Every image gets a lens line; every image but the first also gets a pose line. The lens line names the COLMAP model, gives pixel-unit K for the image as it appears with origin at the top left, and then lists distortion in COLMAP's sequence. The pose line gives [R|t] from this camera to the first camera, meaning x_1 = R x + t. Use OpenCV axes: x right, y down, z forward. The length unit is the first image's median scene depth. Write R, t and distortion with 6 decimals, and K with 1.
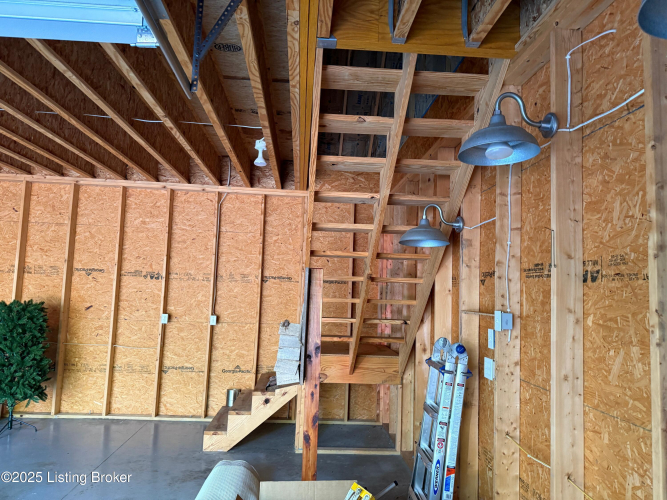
lens RADIAL K [[465.3, 0, 331.3], [0, 465.3, 254.6], [0, 0, 1]] dist [0.054891, -0.073552]
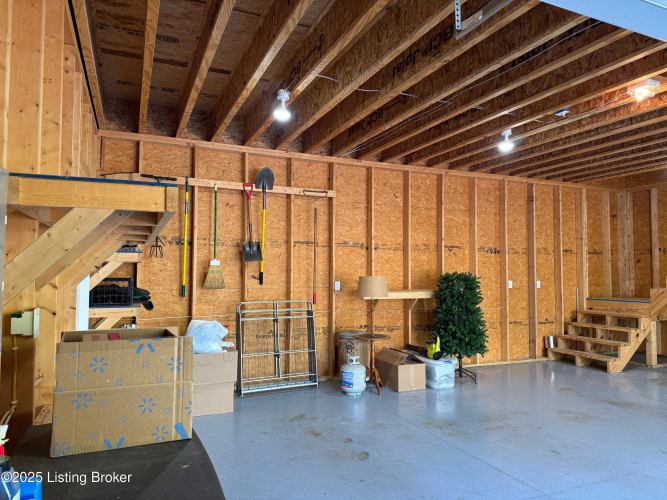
lens RADIAL K [[465.3, 0, 331.3], [0, 465.3, 254.6], [0, 0, 1]] dist [0.054891, -0.073552]
pose [[0.939524, -0.023019, 0.341708, -2.134886], [0.002831, 0.998227, 0.059461, -0.033983], [-0.342471, -0.054898, 0.937923, -0.030710]]
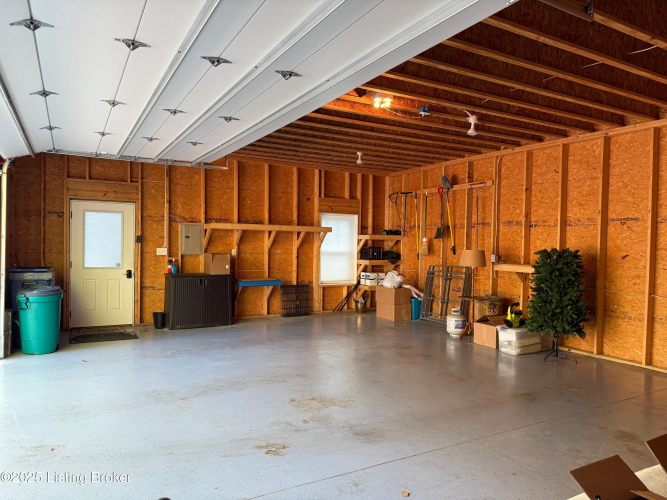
lens RADIAL K [[465.3, 0, 331.3], [0, 465.3, 254.6], [0, 0, 1]] dist [0.054891, -0.073552]
pose [[0.432489, -0.004080, -0.901630, 0.212089], [0.071864, 0.996964, 0.029960, 0.057431], [0.898771, -0.077752, 0.431469, -0.003318]]
